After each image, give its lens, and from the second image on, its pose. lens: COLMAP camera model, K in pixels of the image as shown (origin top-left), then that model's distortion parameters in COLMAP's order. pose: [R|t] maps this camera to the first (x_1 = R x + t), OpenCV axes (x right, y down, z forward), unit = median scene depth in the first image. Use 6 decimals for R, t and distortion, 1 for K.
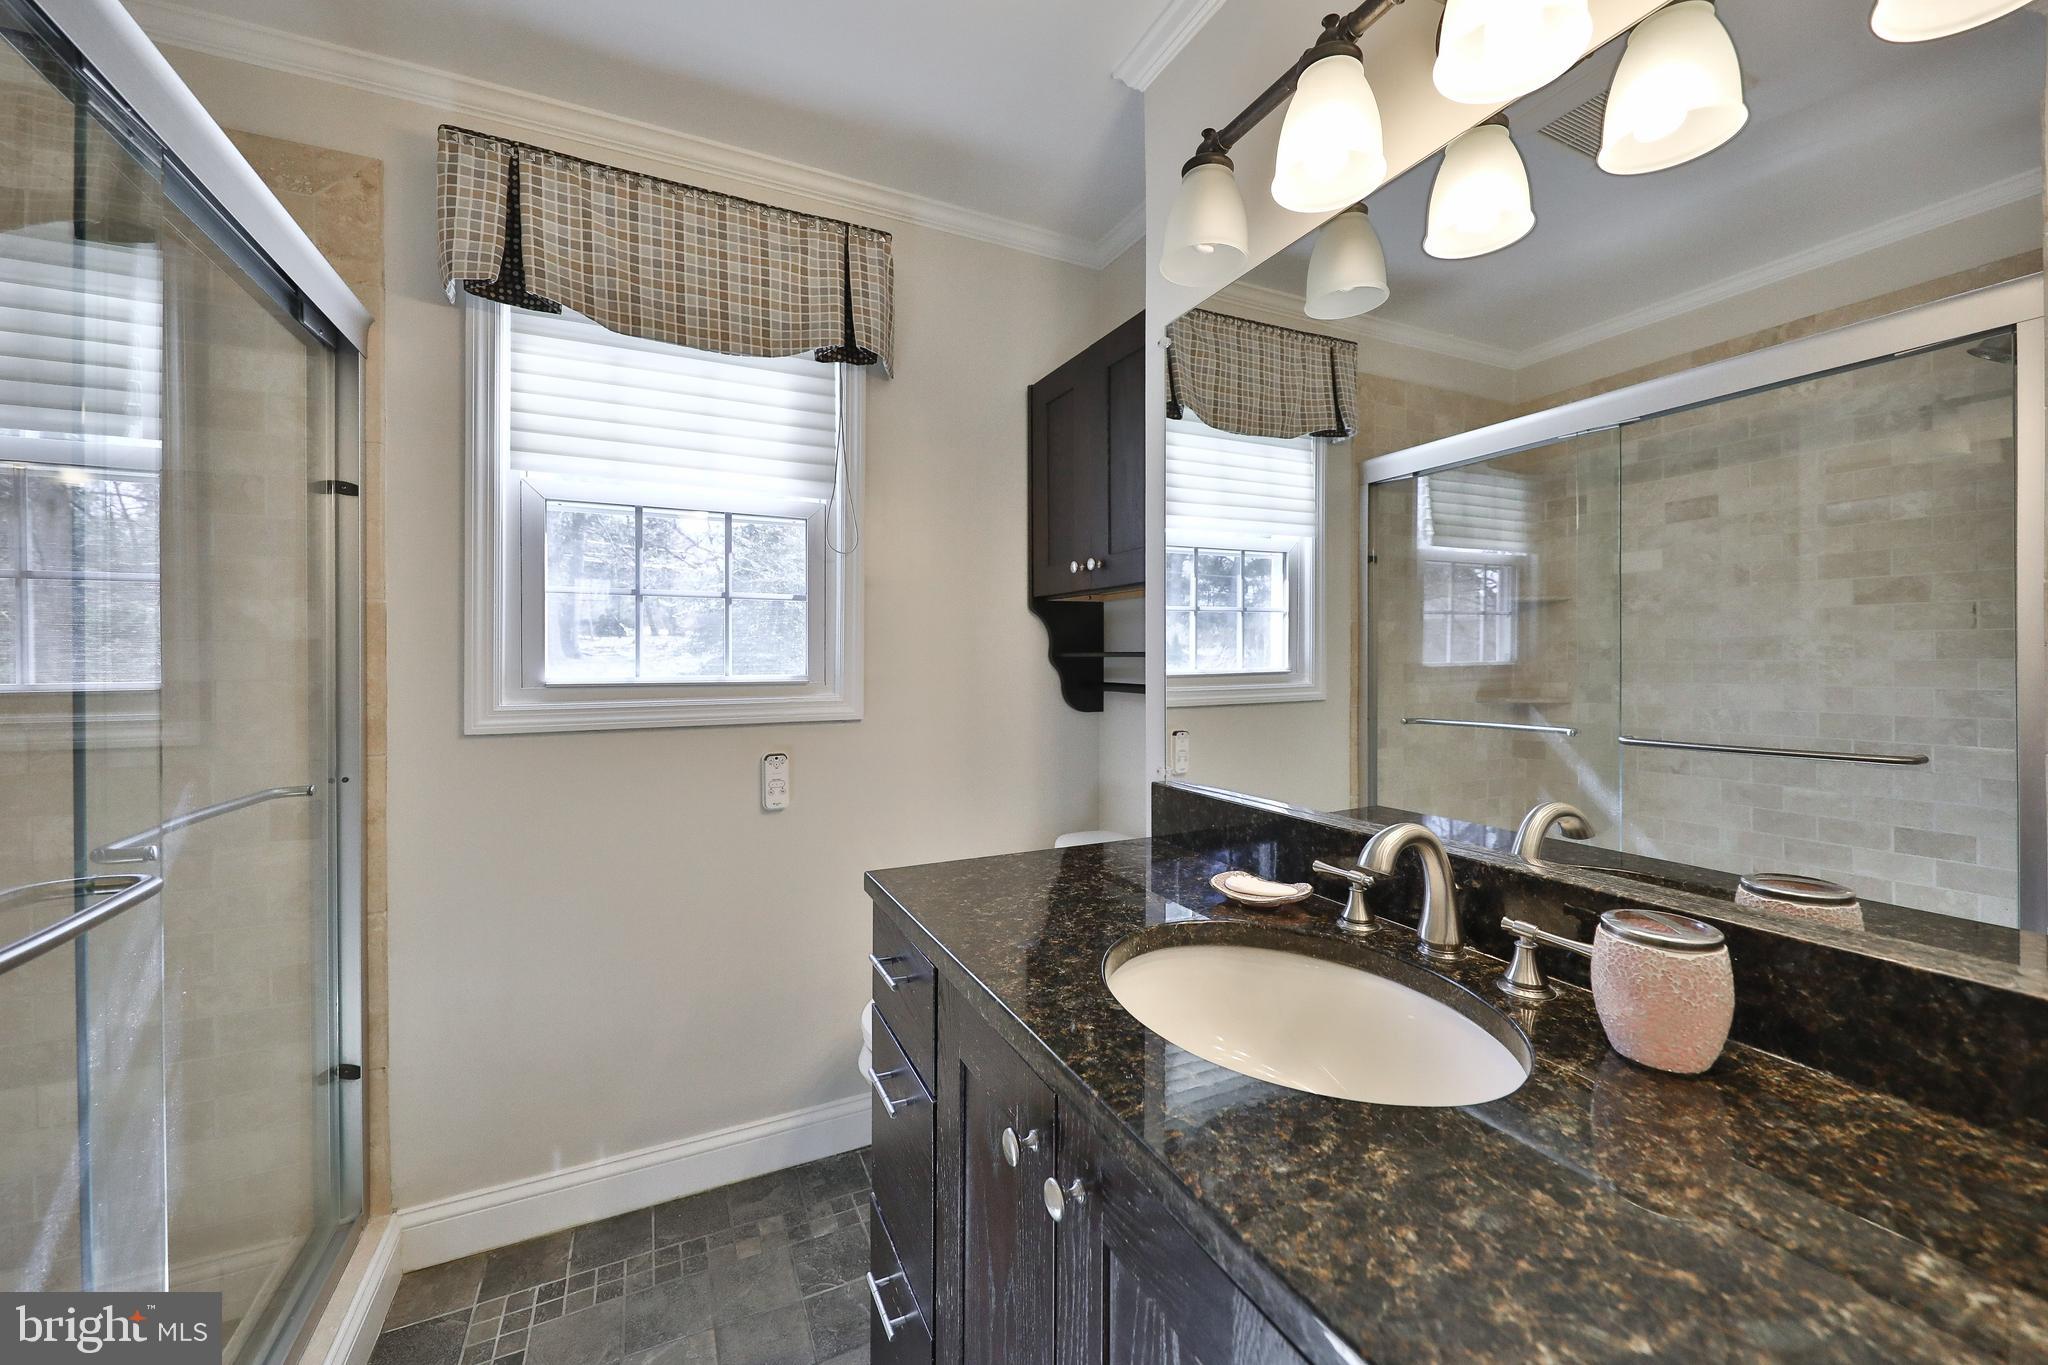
lens RADIAL K [[807.8, 0, 1072.3], [0, 807.8, 651.8], [0, 0, 1]] dist [-0.000385, -0.000388]
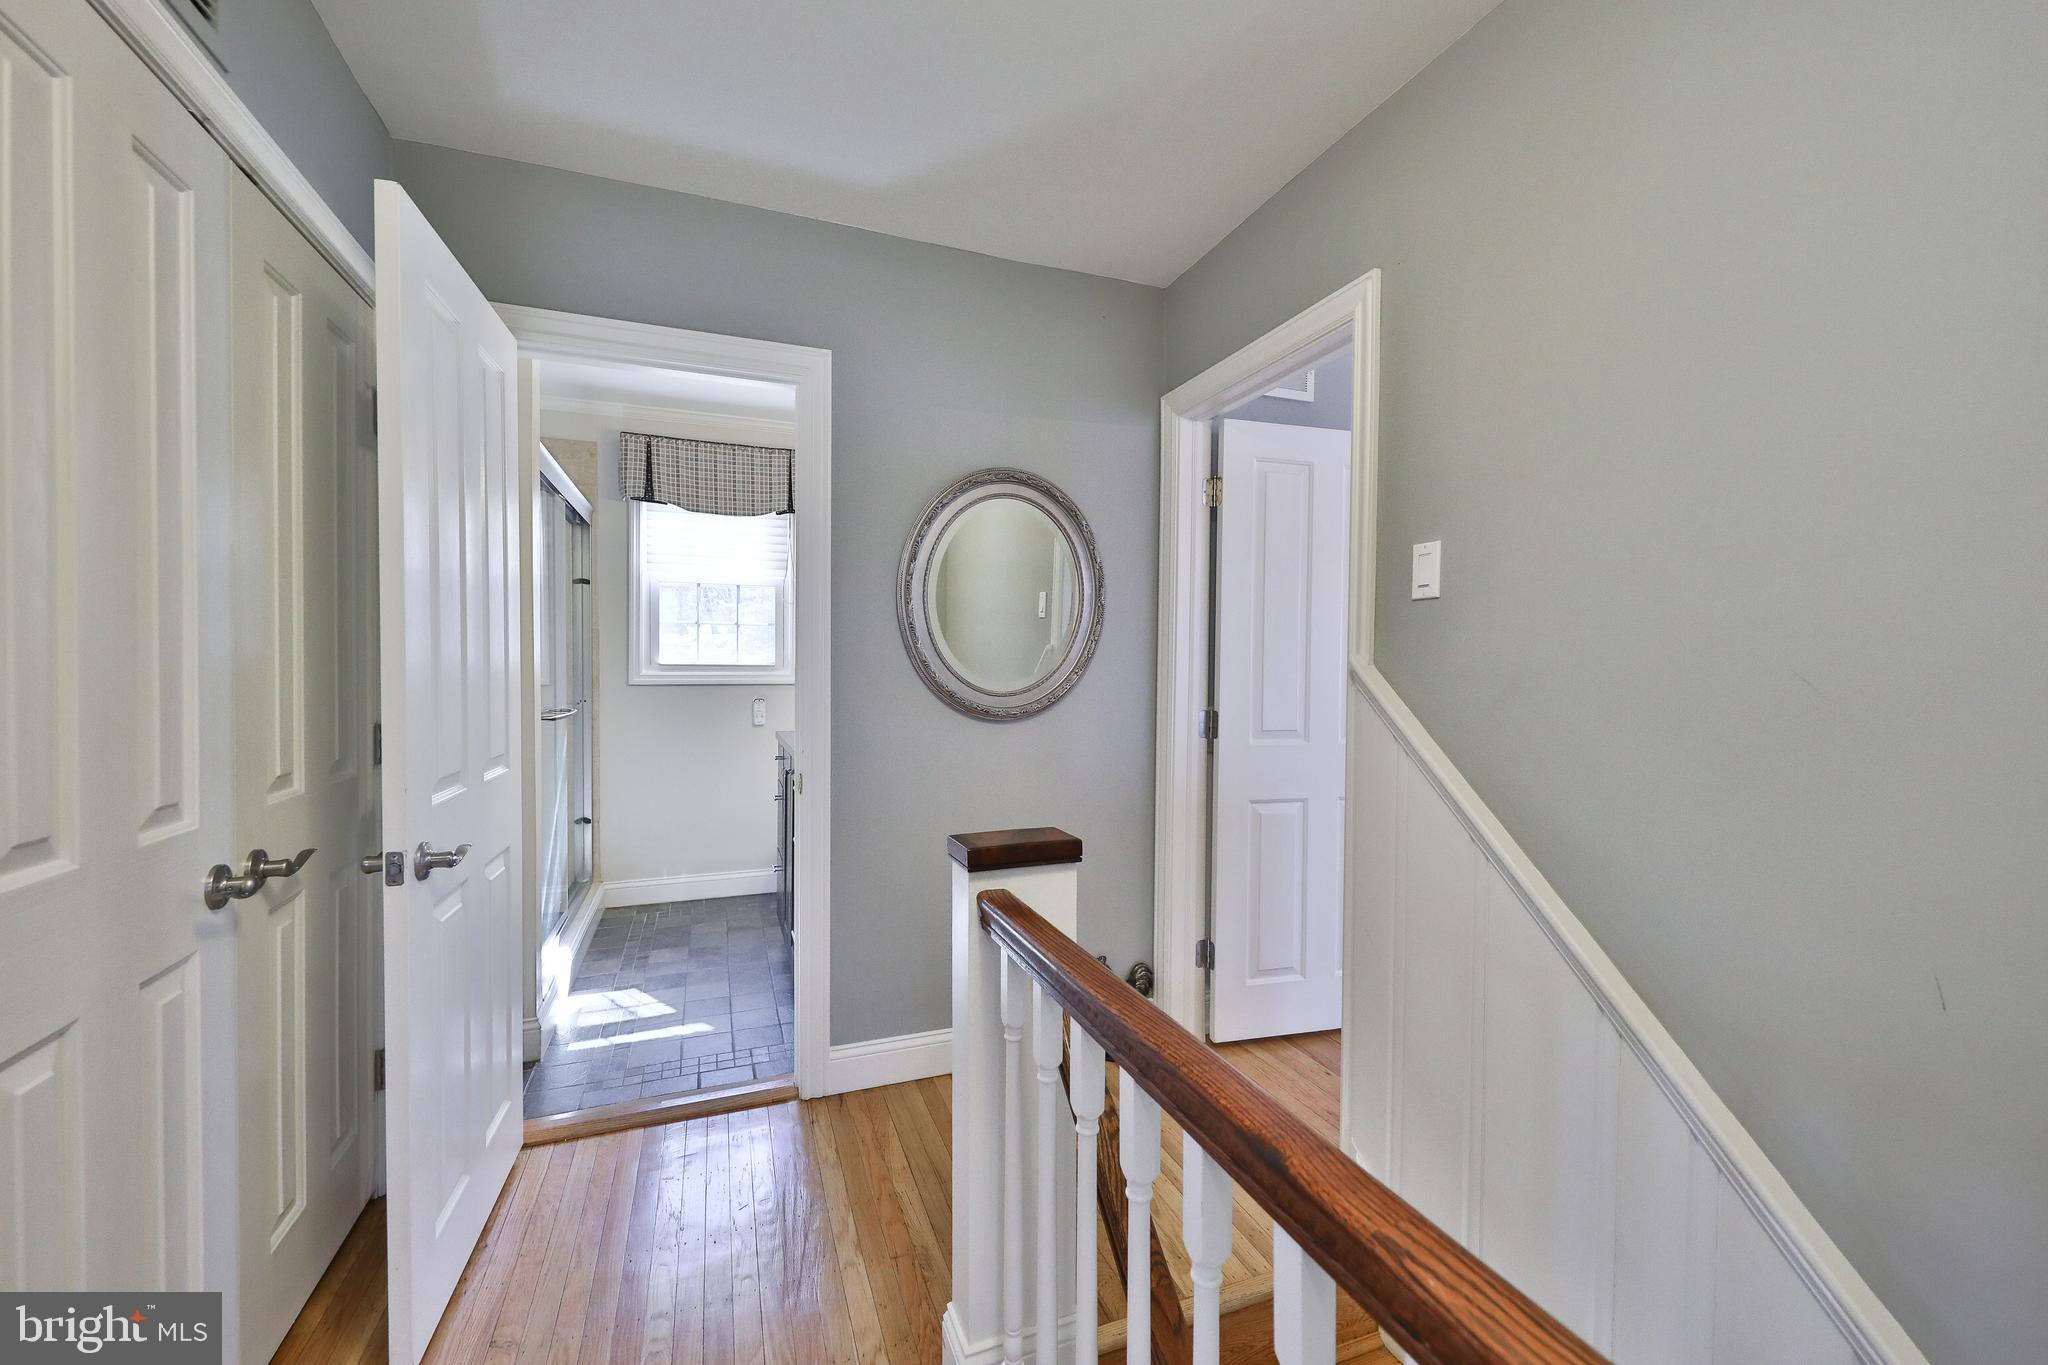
lens RADIAL K [[845.9, 0, 1020.1], [0, 845.9, 680.2], [0, 0, 1]] dist [0.001220, -0.000165]
pose [[0.991400, 0.015690, -0.129925, 0.714954], [-0.011890, 0.999480, 0.029967, 0.002789], [0.130327, -0.028164, 0.991071, -1.325704]]
